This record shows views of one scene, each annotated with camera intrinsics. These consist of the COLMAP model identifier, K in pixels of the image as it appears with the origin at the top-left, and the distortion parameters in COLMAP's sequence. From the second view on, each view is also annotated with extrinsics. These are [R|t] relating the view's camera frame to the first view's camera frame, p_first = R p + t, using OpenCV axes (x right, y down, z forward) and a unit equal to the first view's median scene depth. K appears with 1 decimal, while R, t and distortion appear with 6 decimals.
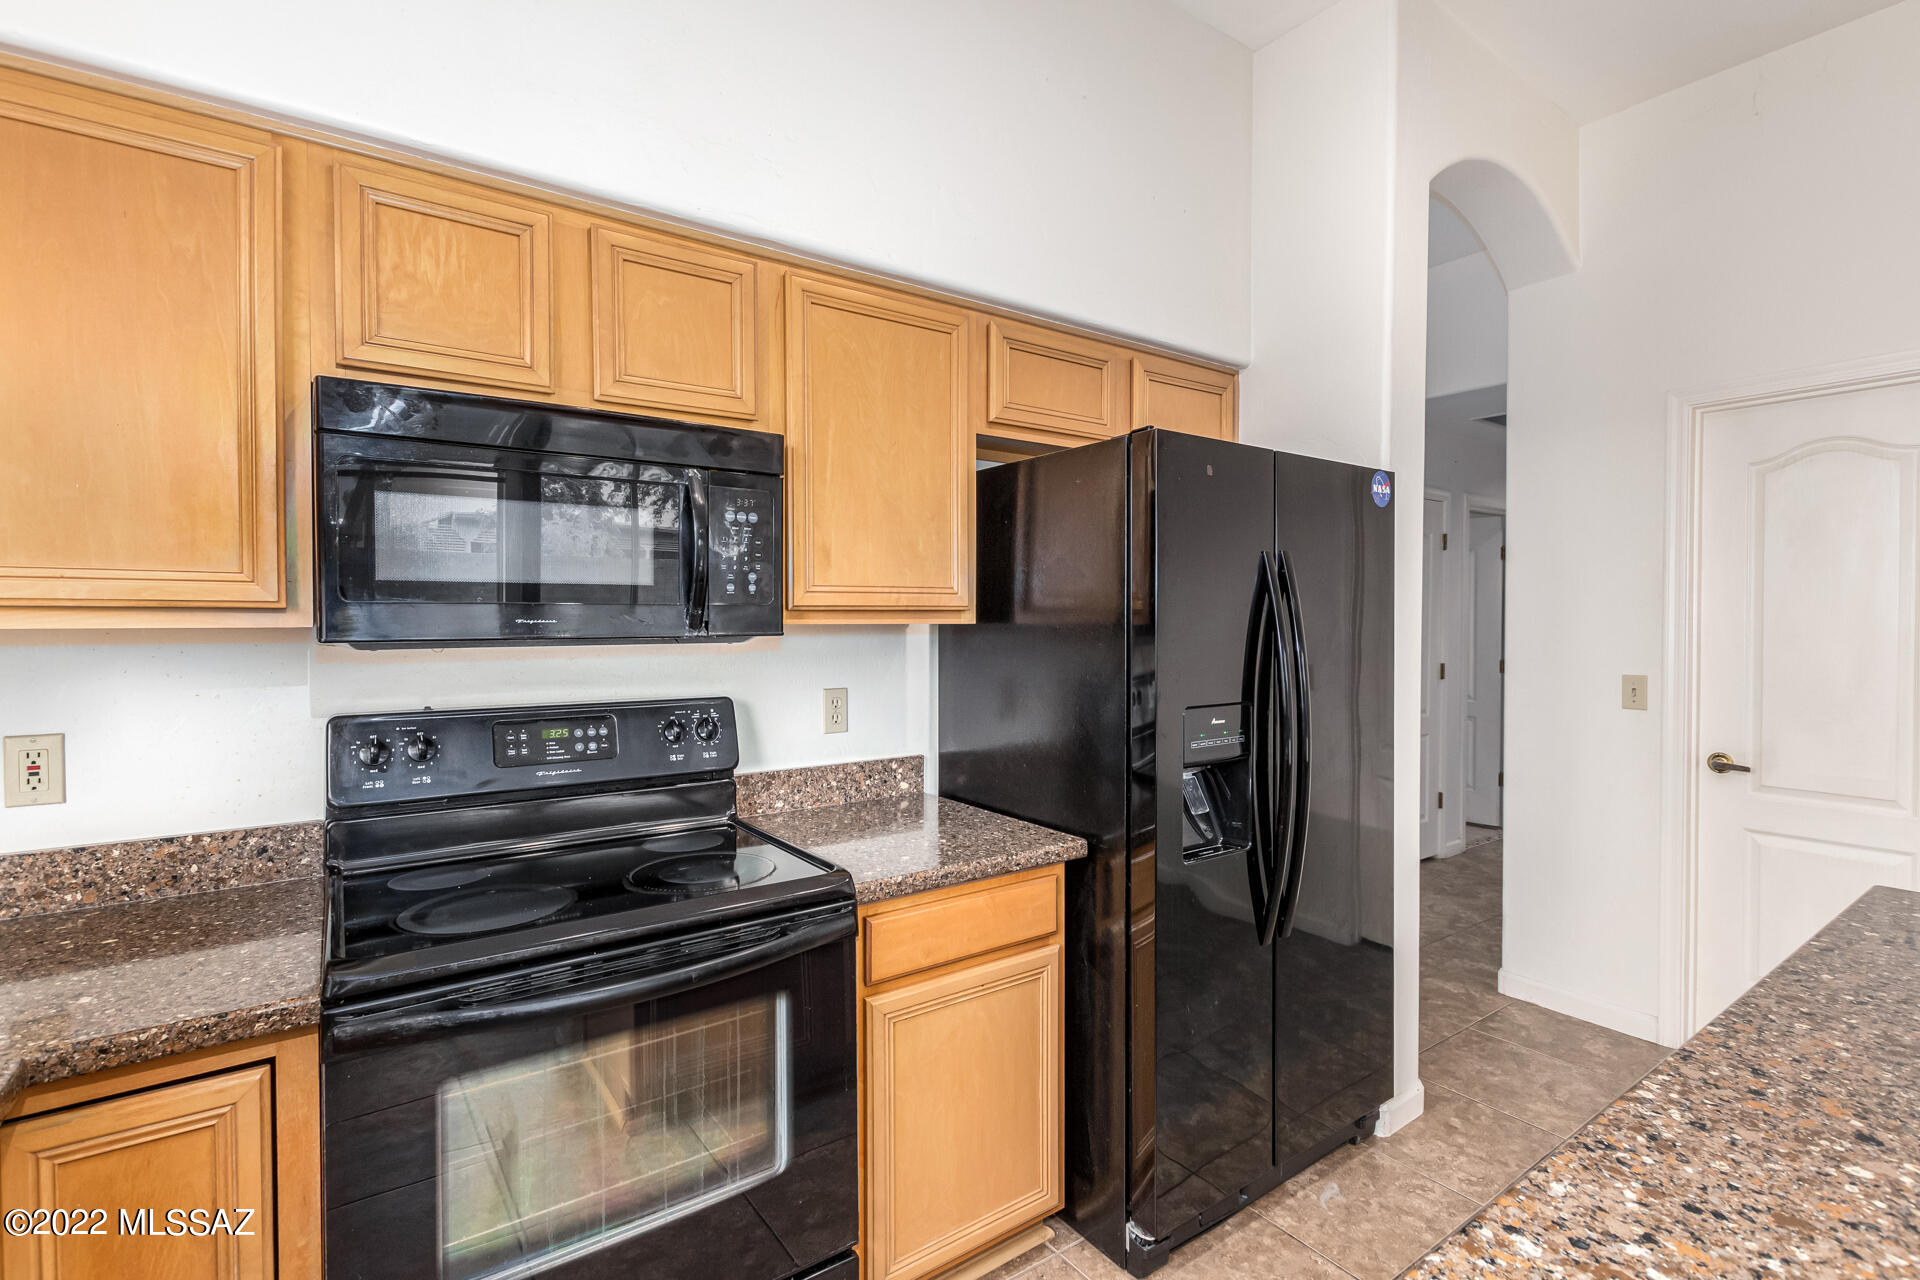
lens RADIAL K [[885.5, 0, 944.8], [0, 885.5, 626.3], [0, 0, 1]] dist [0.010071, -0.005133]
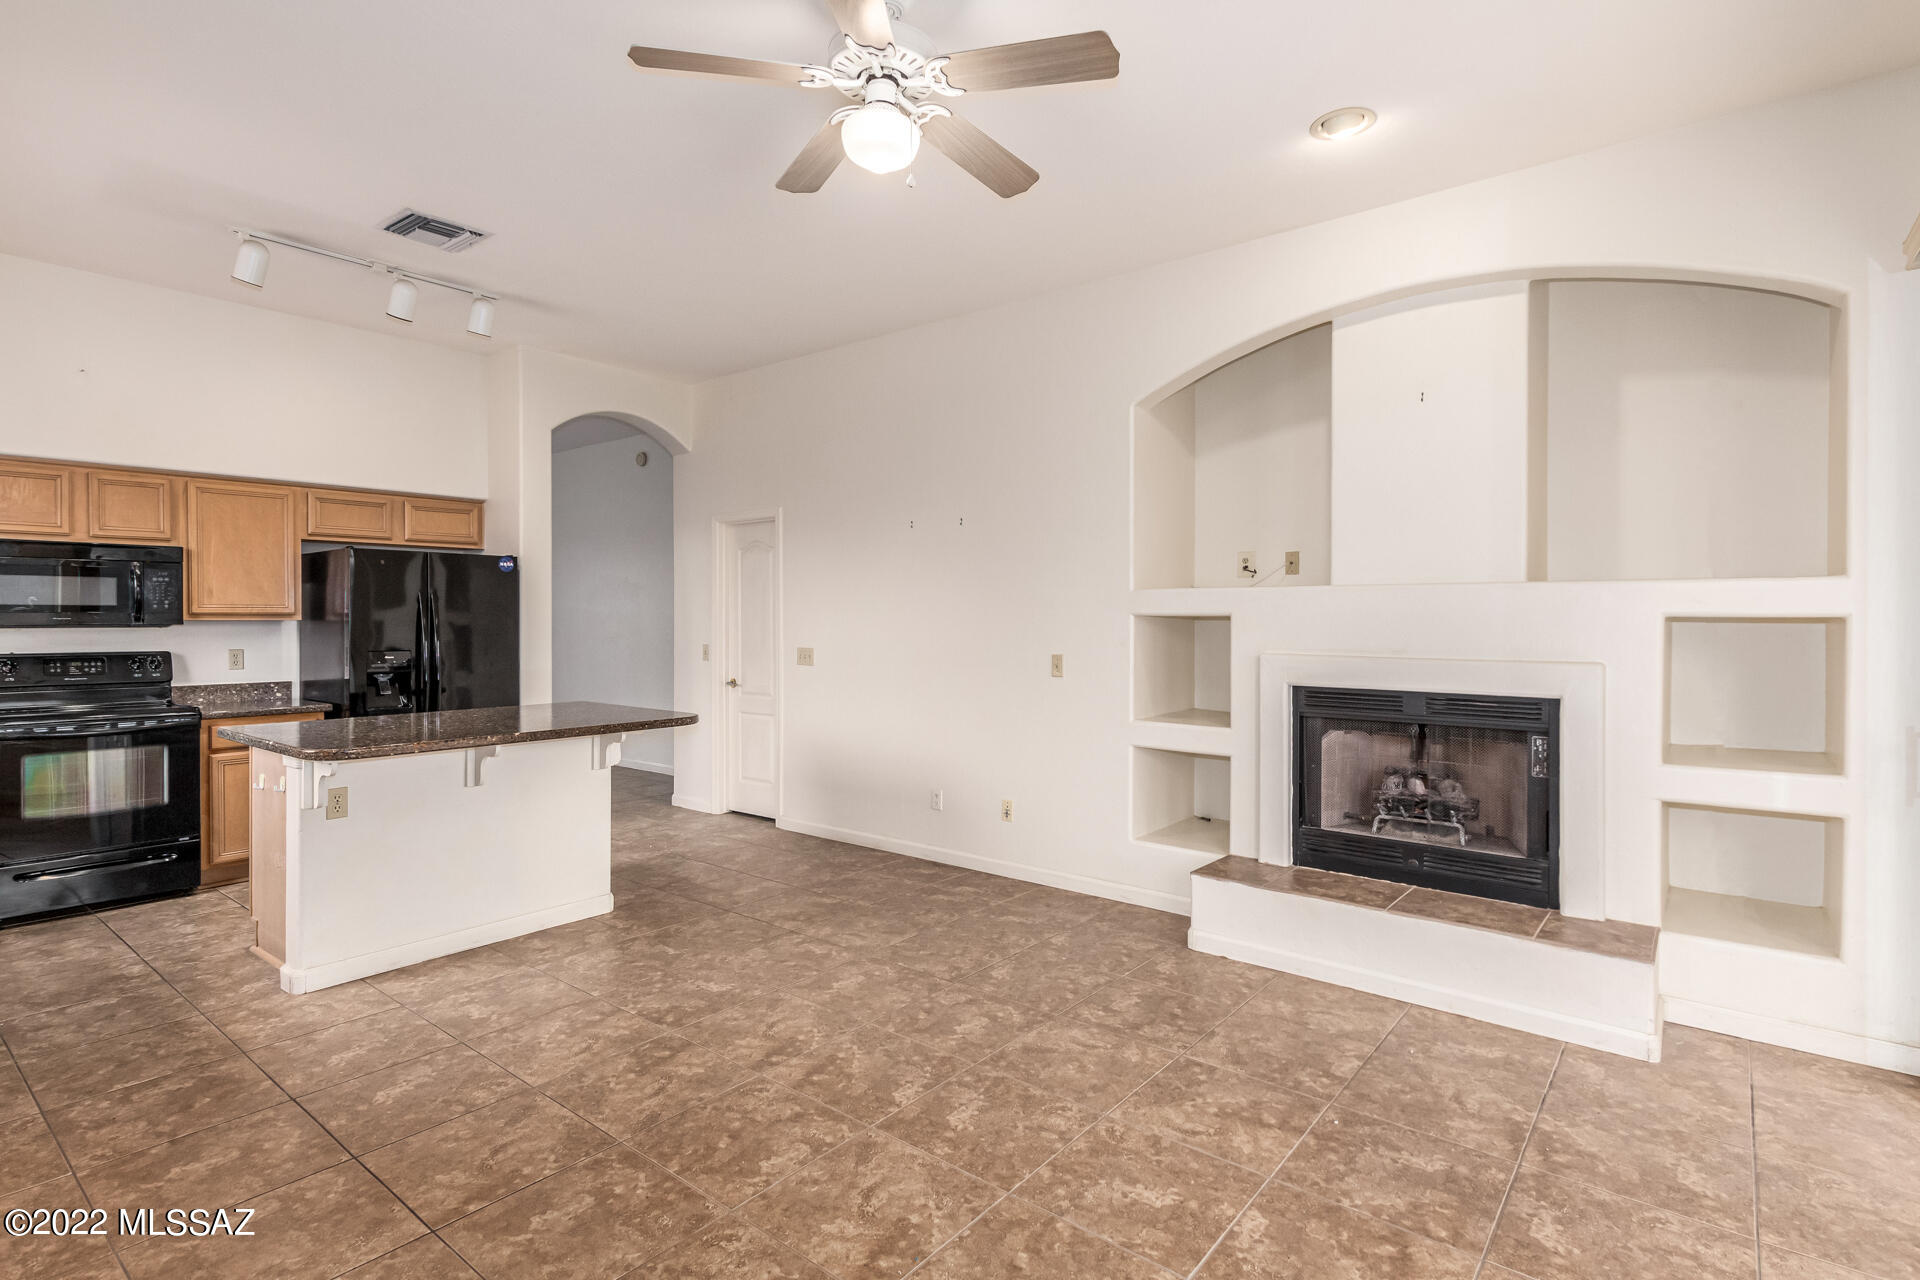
lens RADIAL K [[939.5, 0, 992.0], [0, 939.5, 621.6], [0, 0, 1]] dist [-0.004732, -0.003912]
pose [[0.954692, -0.001710, 0.297592, 1.239781], [0.004190, 0.999962, -0.007696, 0.032353], [-0.297568, 0.008595, 0.954662, -2.261076]]
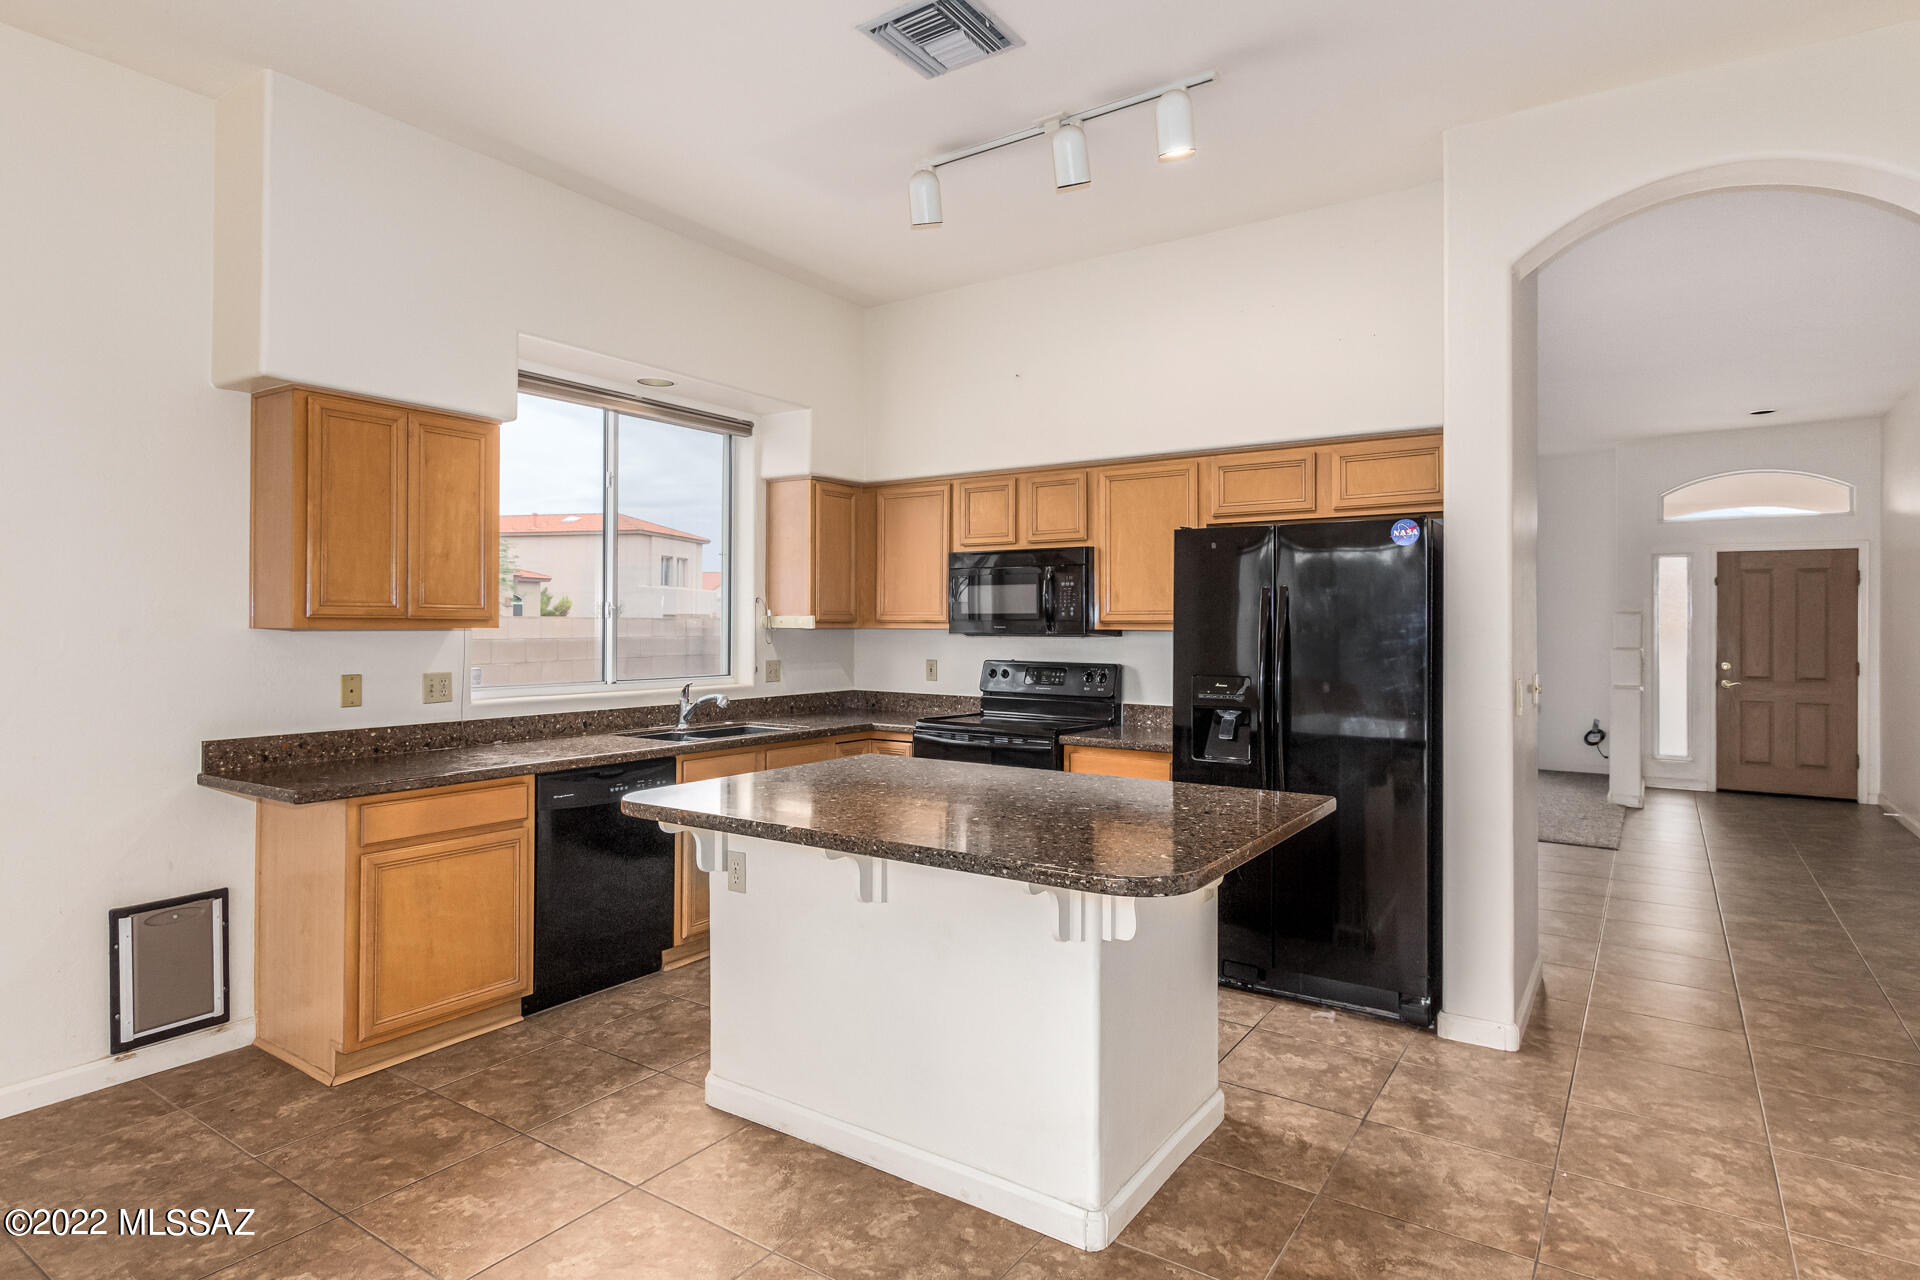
lens RADIAL K [[1030.8, 0, 959.3], [0, 1030.8, 620.9], [0, 0, 1]] dist [-0.002392, -0.001161]
pose [[0.349330, -0.002341, -0.936997, 2.156770], [-0.014764, 0.999859, -0.008002, 0.002525], [0.936883, 0.016629, 0.349246, -0.226436]]
